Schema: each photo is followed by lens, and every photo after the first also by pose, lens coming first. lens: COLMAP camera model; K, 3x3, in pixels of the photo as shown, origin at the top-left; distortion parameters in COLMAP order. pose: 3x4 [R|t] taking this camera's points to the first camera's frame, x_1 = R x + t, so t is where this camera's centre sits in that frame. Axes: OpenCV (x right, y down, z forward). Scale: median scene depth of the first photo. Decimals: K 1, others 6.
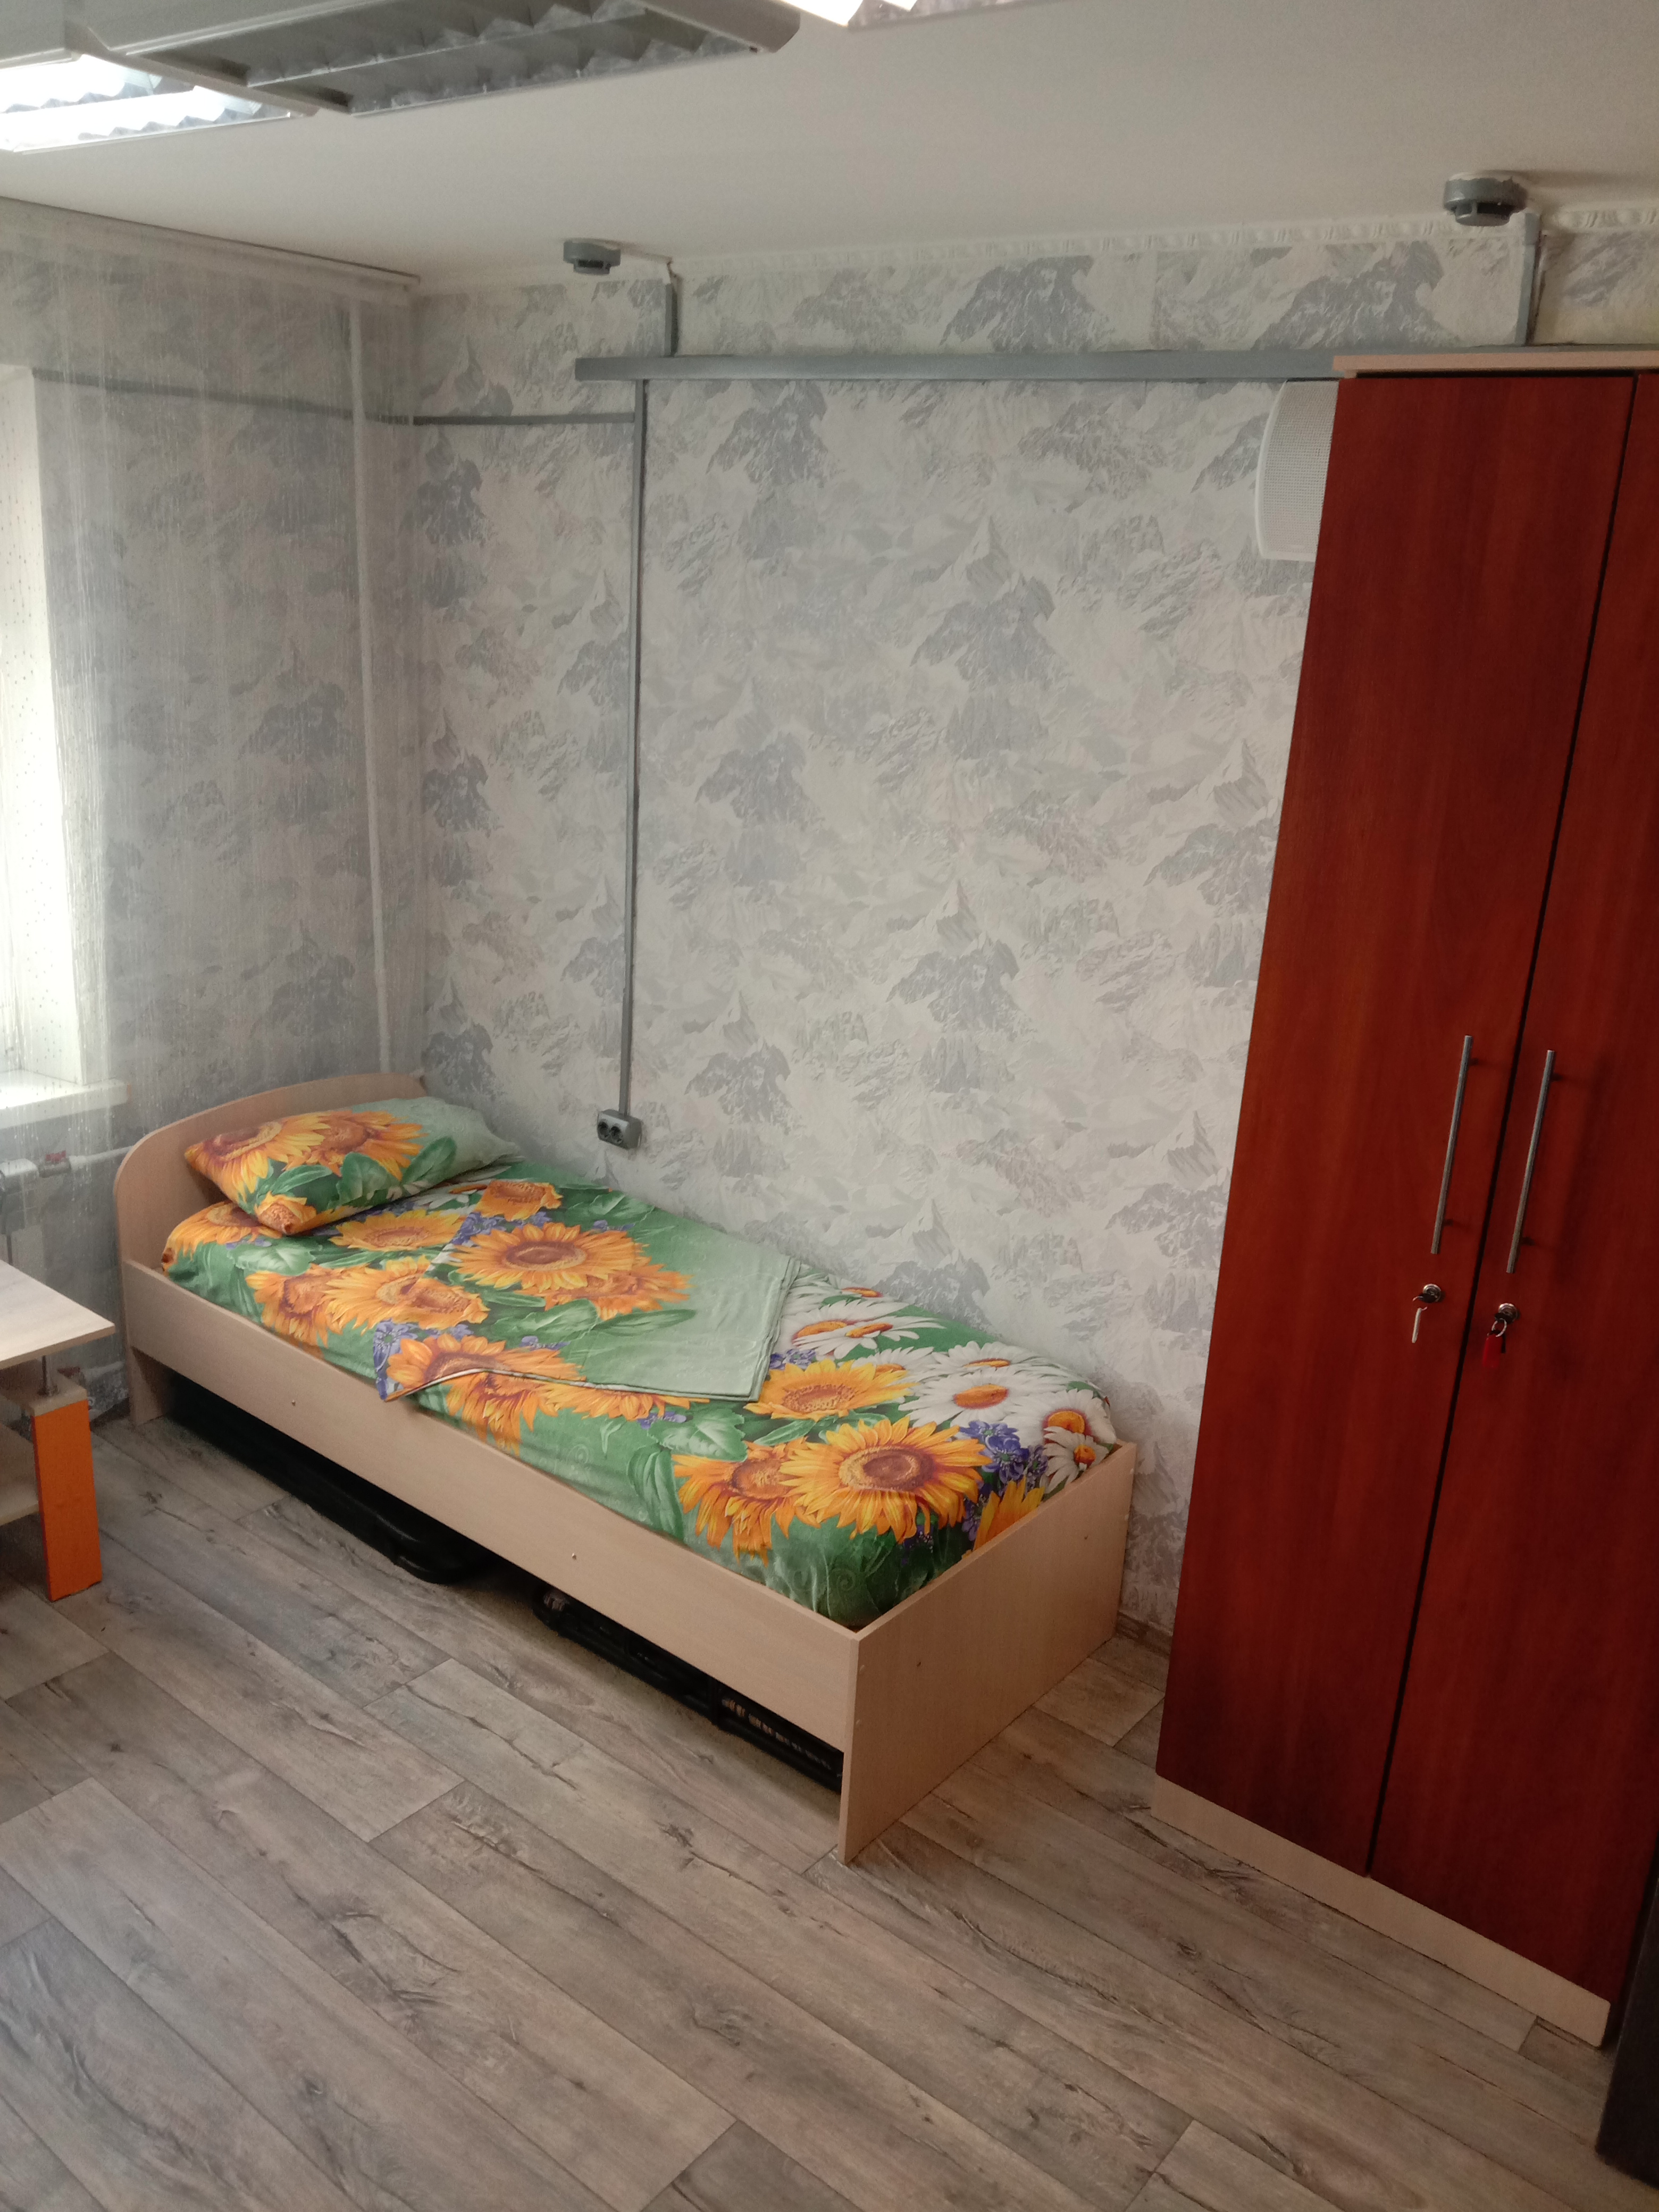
lens RADIAL K [[1775.1, 0, 848.1], [0, 1775.1, 1110.8], [0, 0, 1]] dist [0.041907, -0.086716]
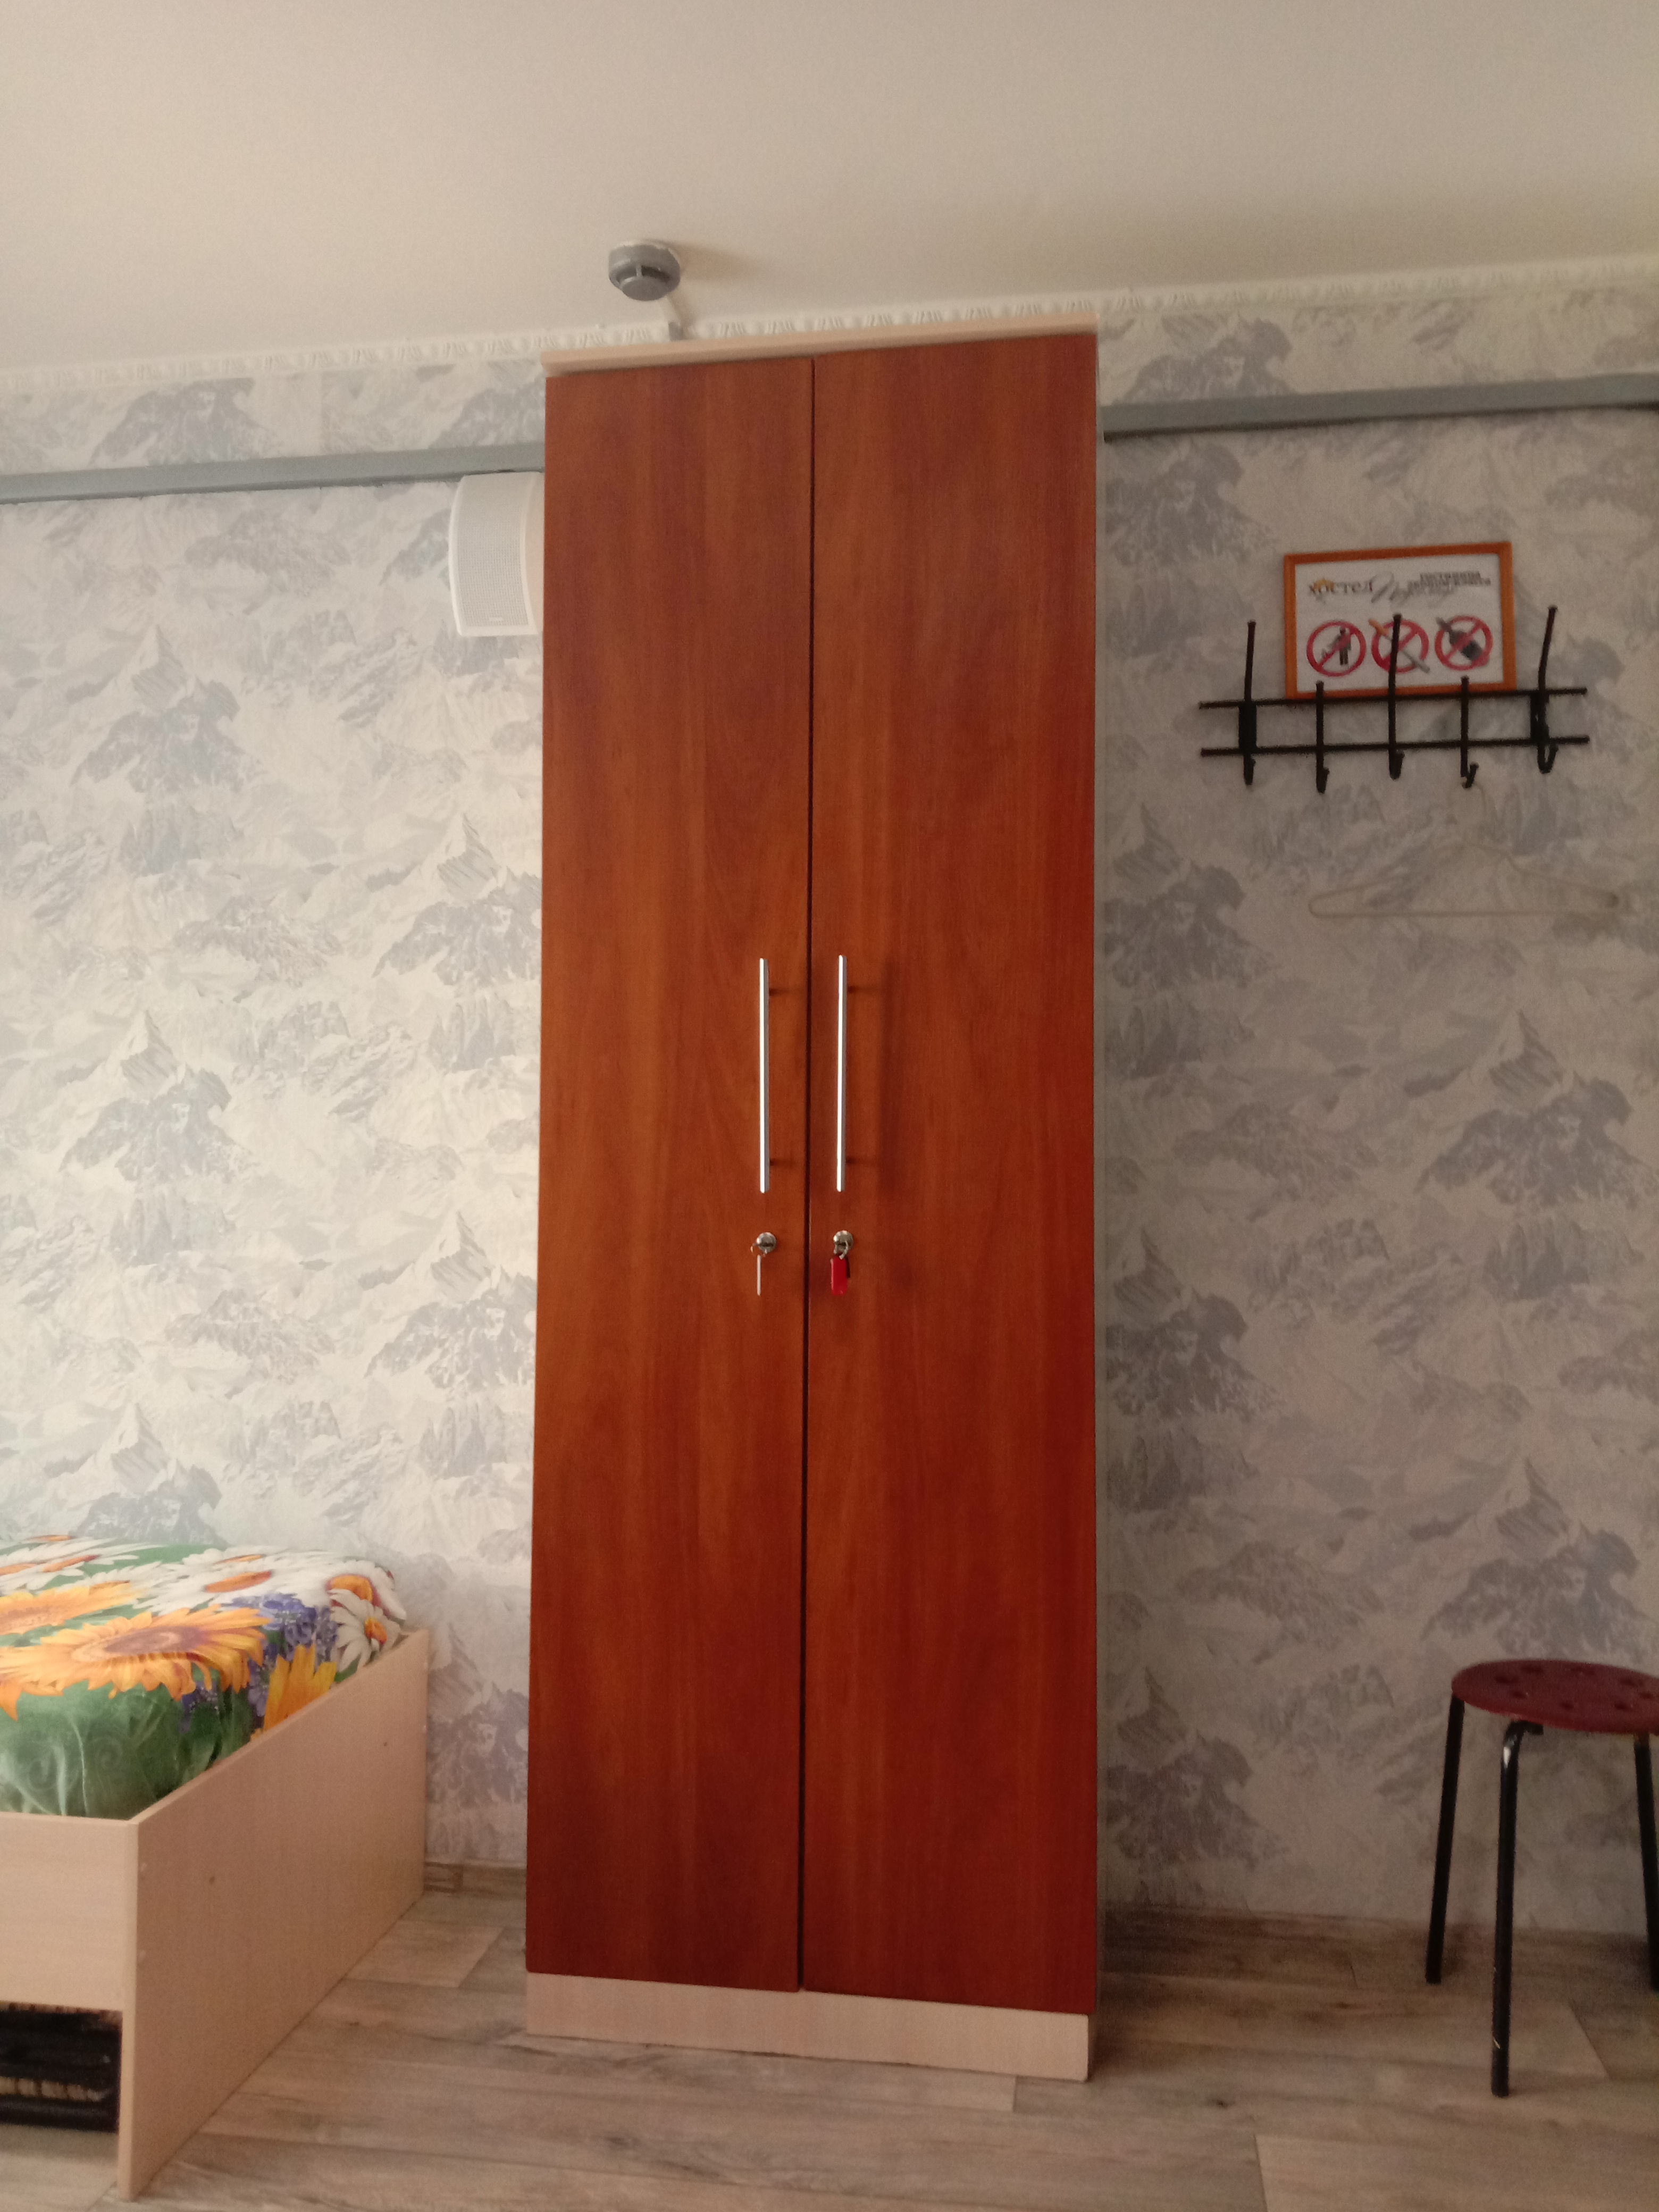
lens RADIAL K [[1775.1, 0, 841.0], [0, 1775.1, 1122.4], [0, 0, 1]] dist [0.041907, -0.086716]
pose [[0.867866, -0.034257, 0.495616, -0.087074], [0.193429, 0.942198, -0.273585, 0.253746], [-0.457596, 0.333301, 0.824328, 0.146700]]
